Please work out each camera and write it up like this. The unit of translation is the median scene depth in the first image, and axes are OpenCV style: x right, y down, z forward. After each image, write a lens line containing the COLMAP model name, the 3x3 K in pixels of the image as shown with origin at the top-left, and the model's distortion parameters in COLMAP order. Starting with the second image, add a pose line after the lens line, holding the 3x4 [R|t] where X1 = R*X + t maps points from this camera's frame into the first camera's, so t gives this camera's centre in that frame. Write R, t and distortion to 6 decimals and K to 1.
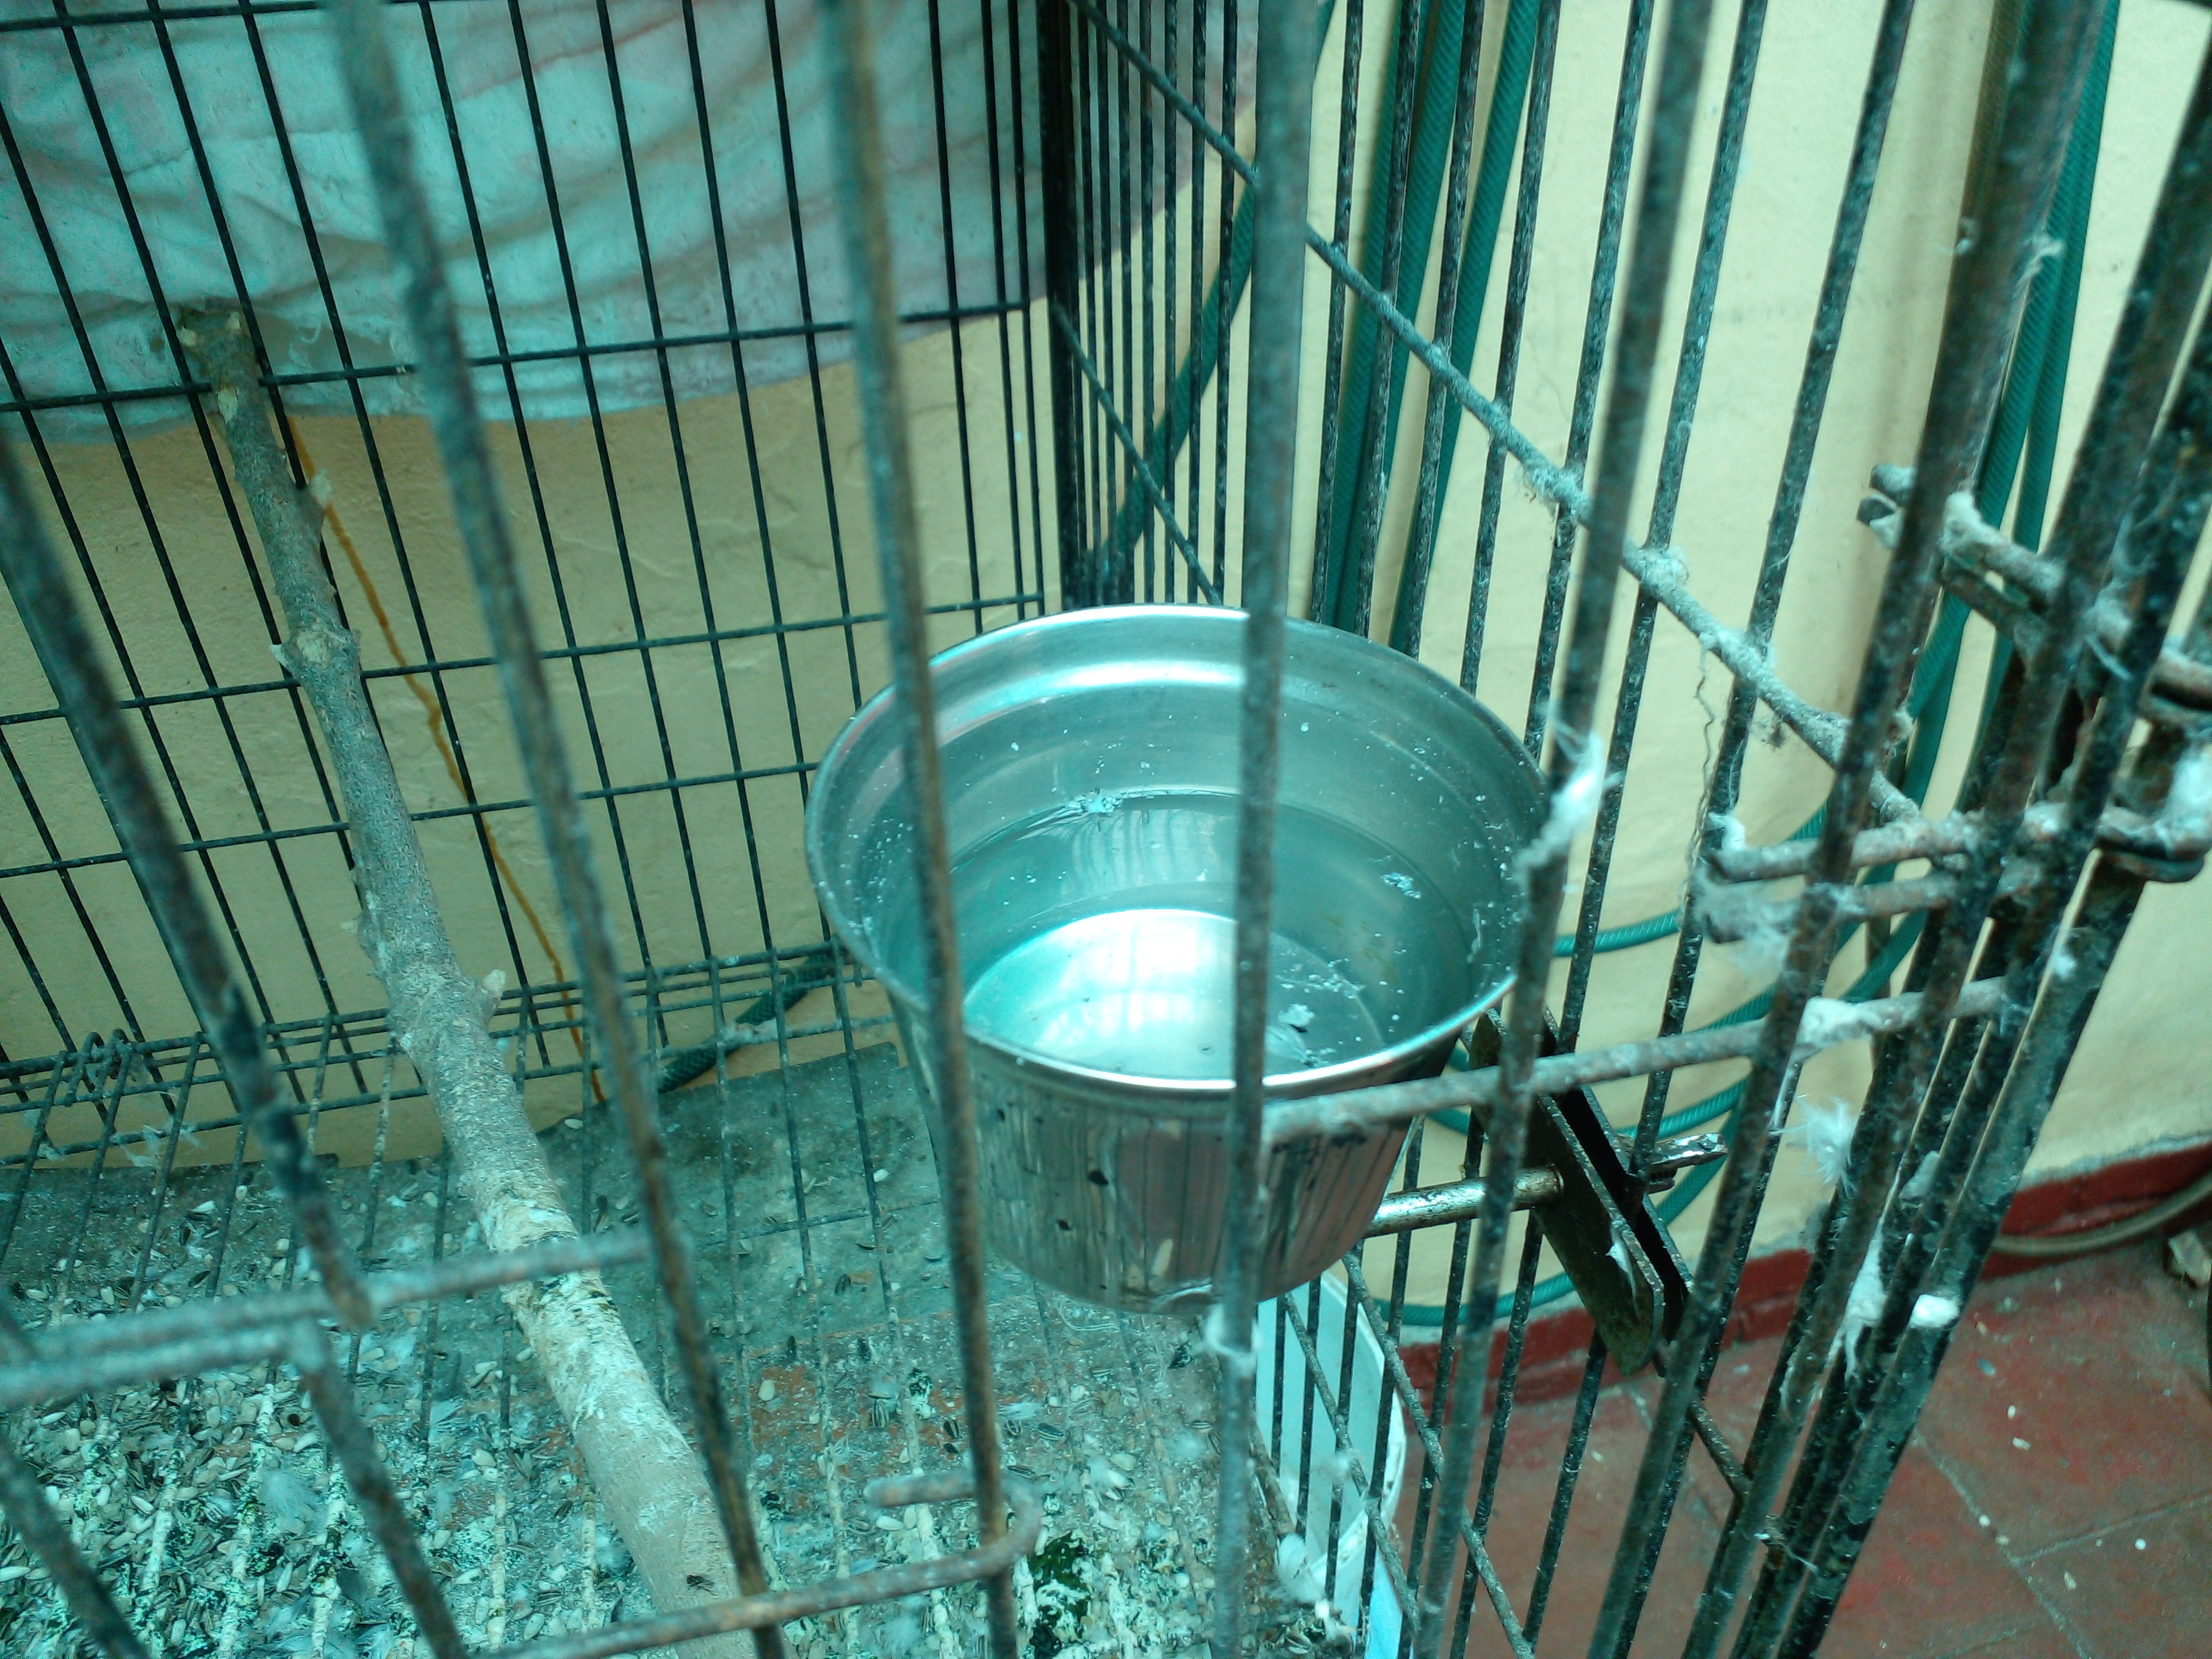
lens RADIAL K [[1751.4, 0, 1100.4], [0, 1751.4, 821.2], [0, 0, 1]] dist [0.054613, -0.070106]
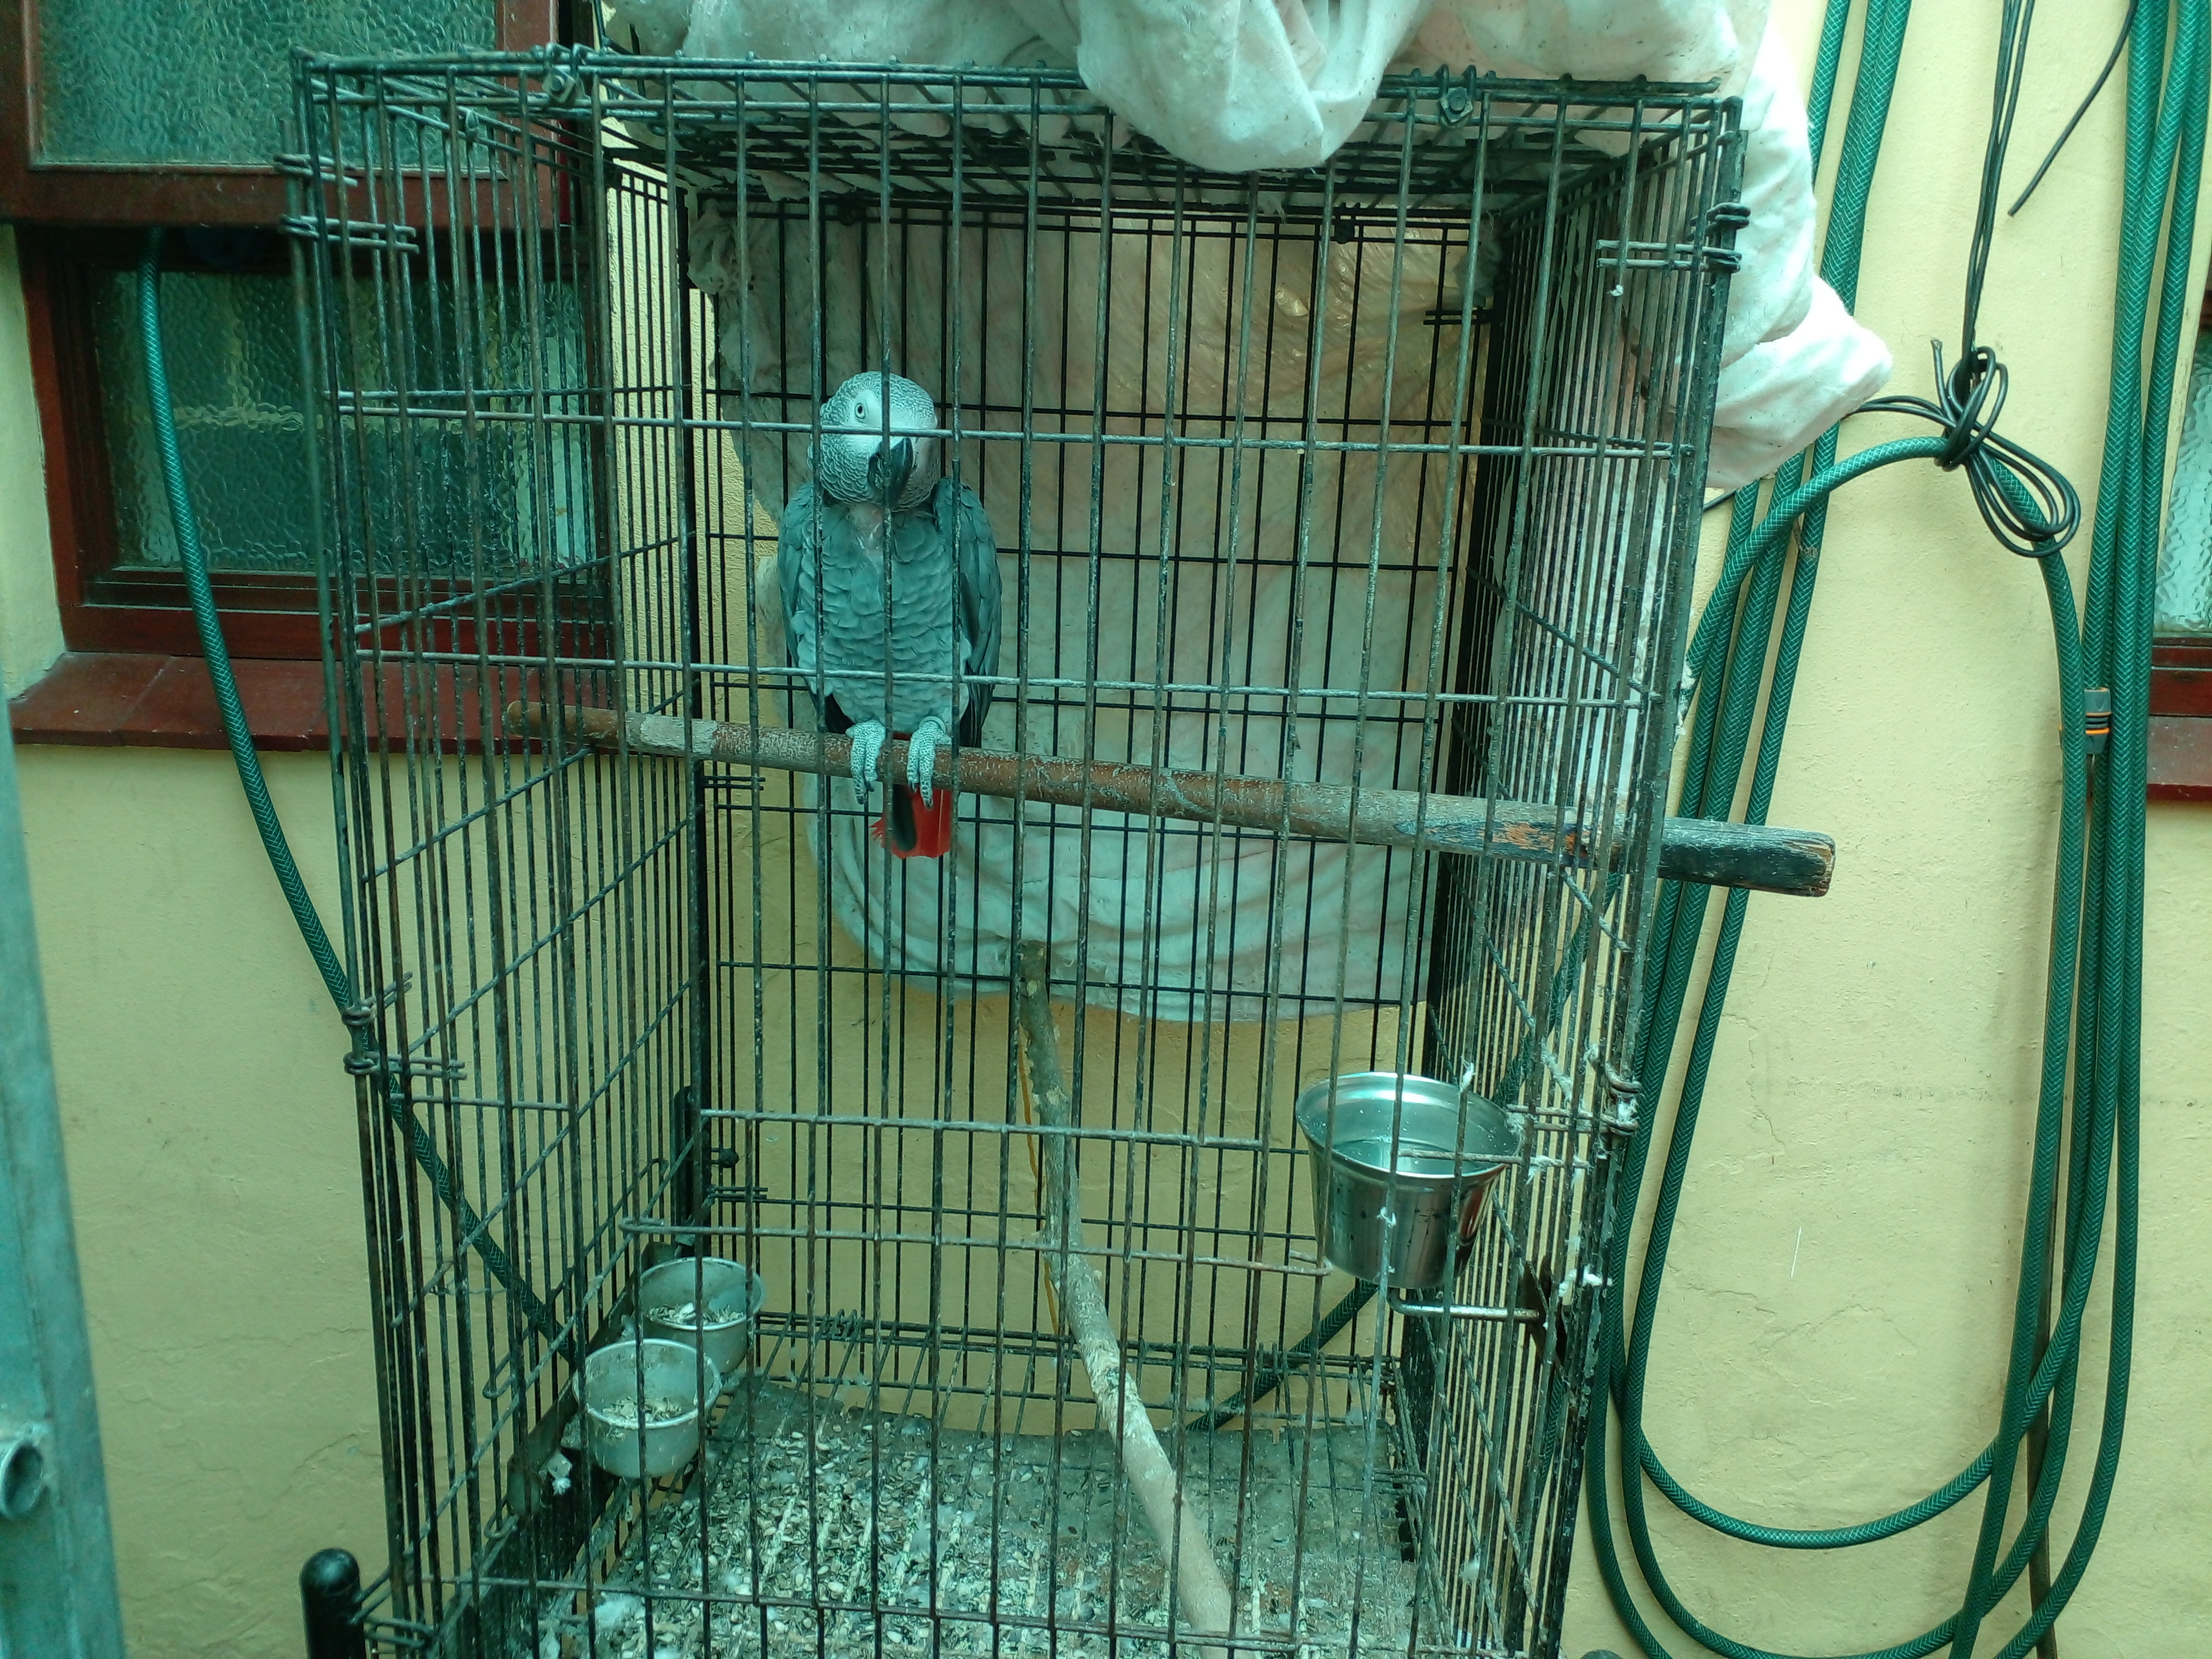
lens RADIAL K [[1751.4, 0, 1110.8], [0, 1751.4, 841.1], [0, 0, 1]] dist [0.054613, -0.070106]
pose [[0.953348, 0.132393, -0.271291, 0.156843], [-0.223149, 0.914317, -0.337977, 0.307303], [0.203301, 0.382748, 0.901206, -0.993510]]
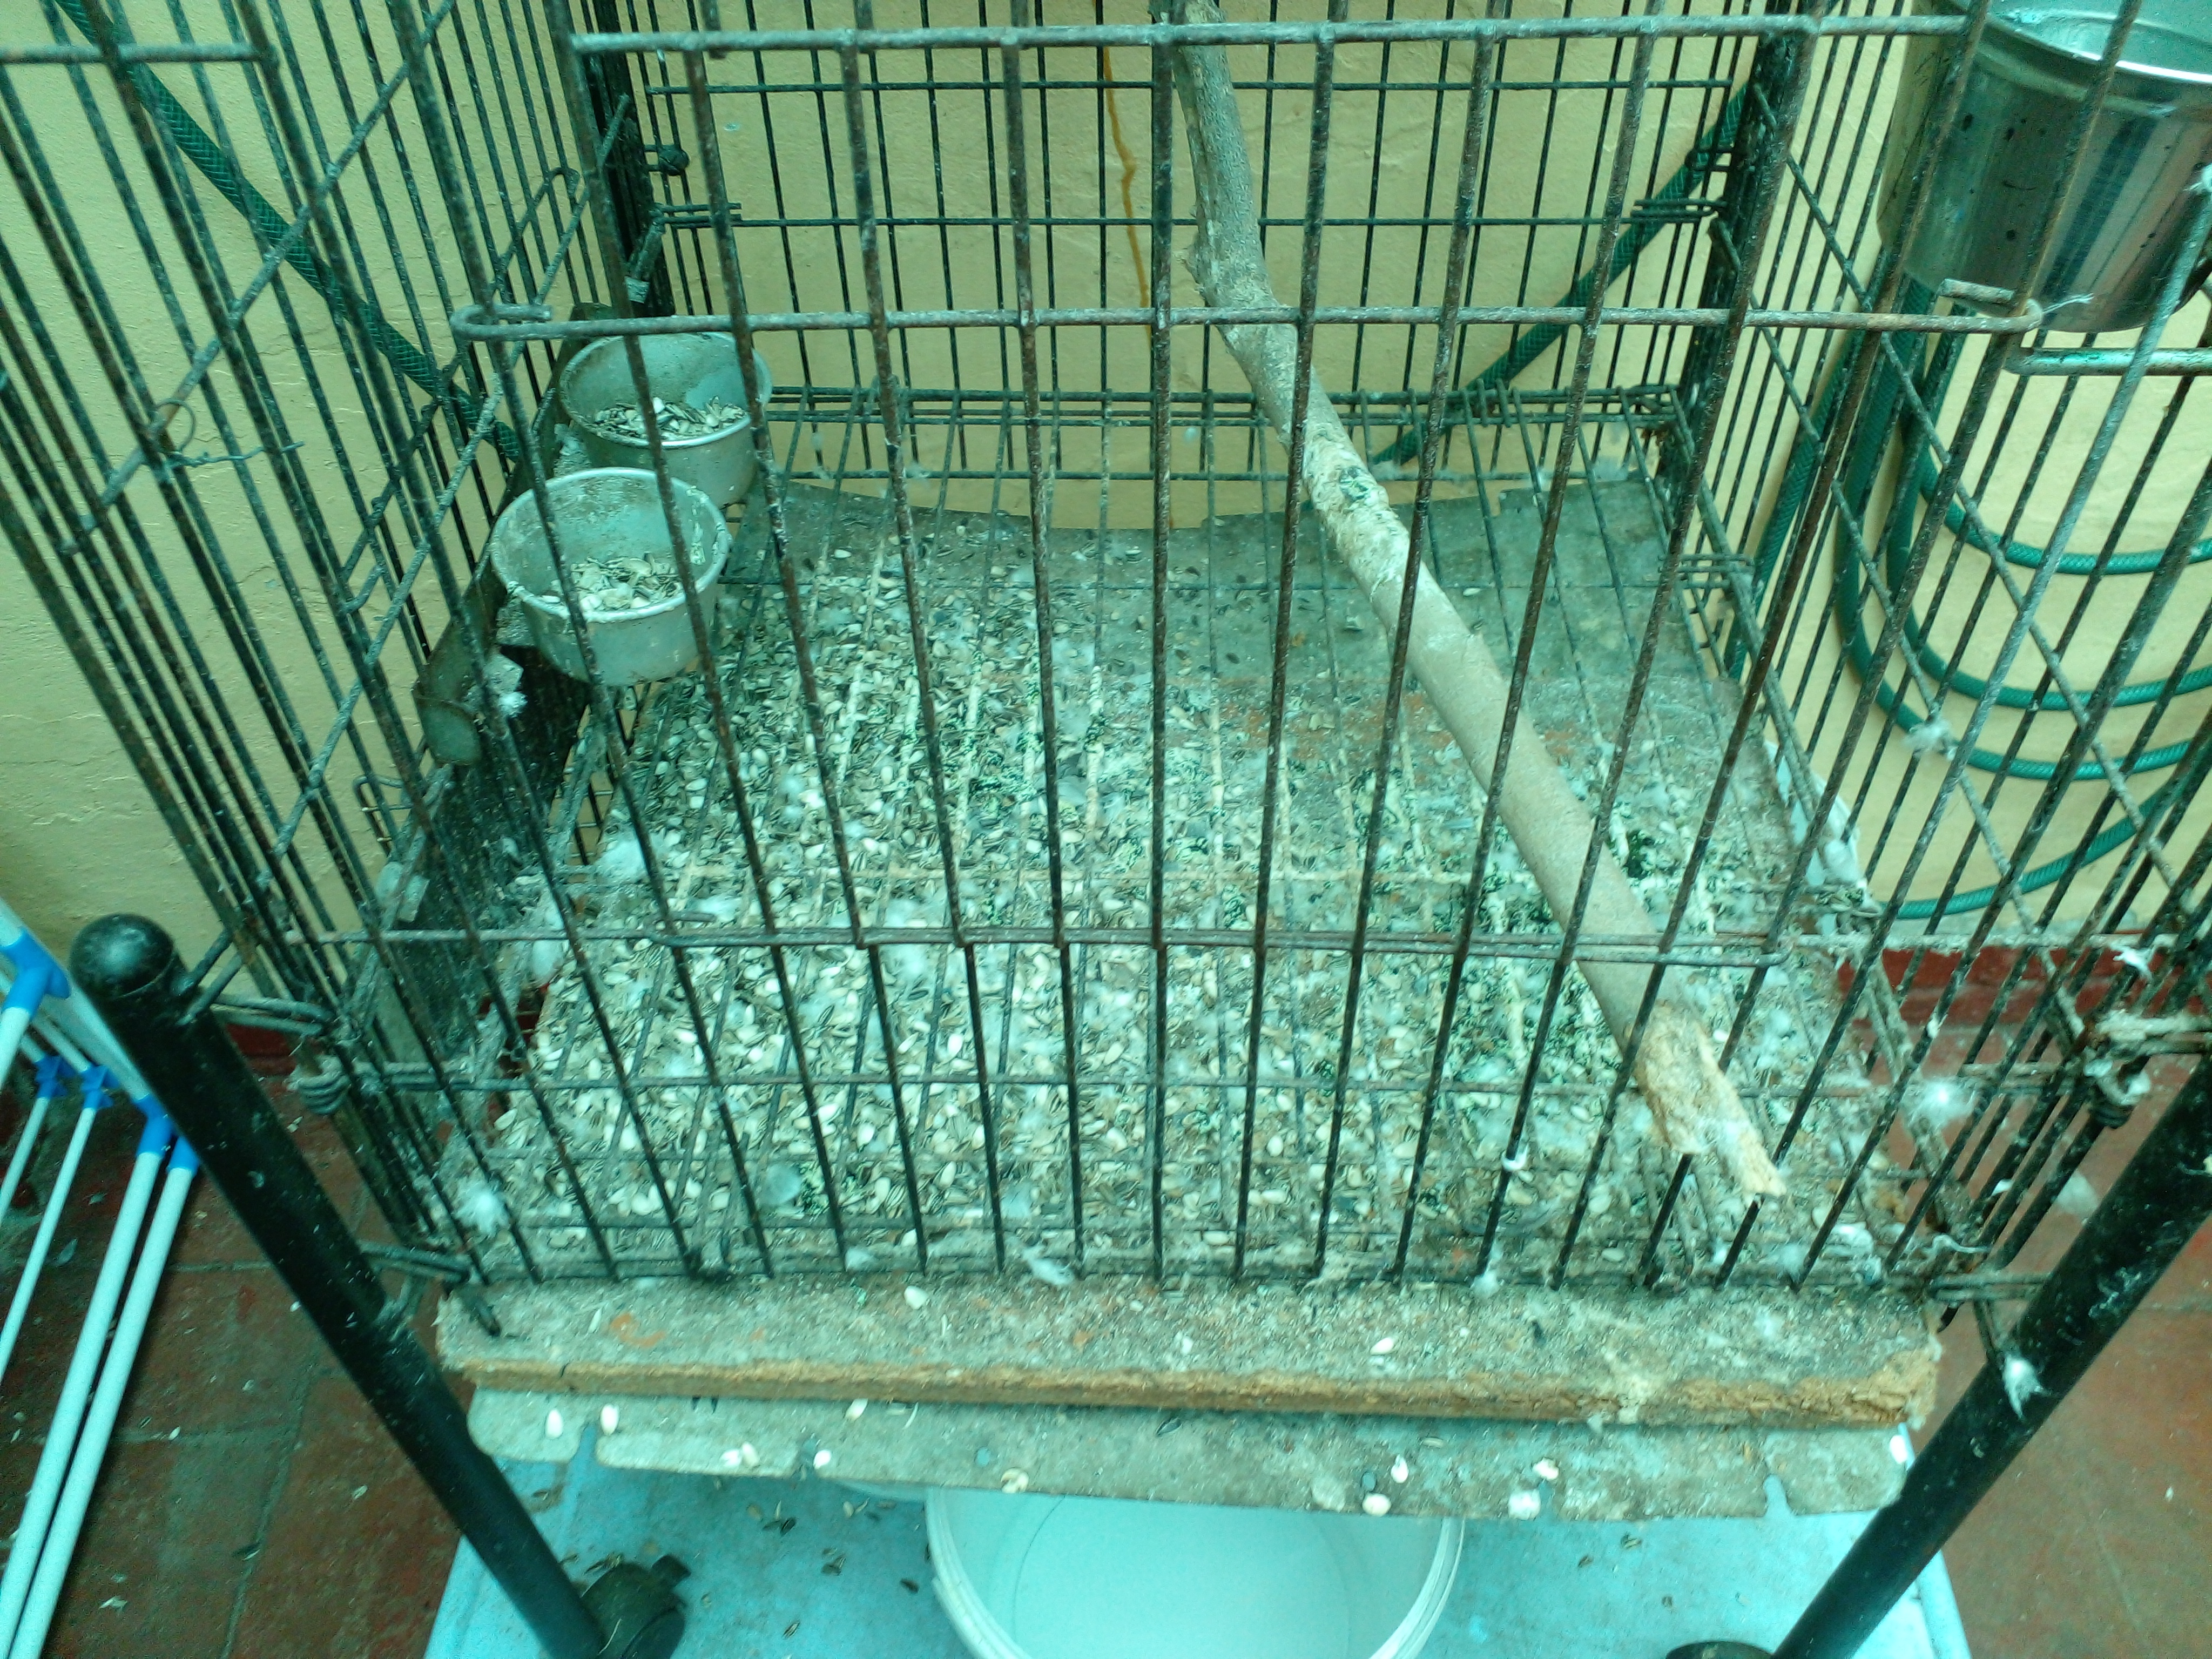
lens RADIAL K [[1751.4, 0, 1100.5], [0, 1751.4, 817.5], [0, 0, 1]] dist [0.054613, -0.070106]
pose [[0.964919, 0.191528, -0.179579, -0.167838], [-0.156460, 0.968742, 0.192507, 0.214950], [0.210837, -0.157657, 0.964724, -0.309955]]
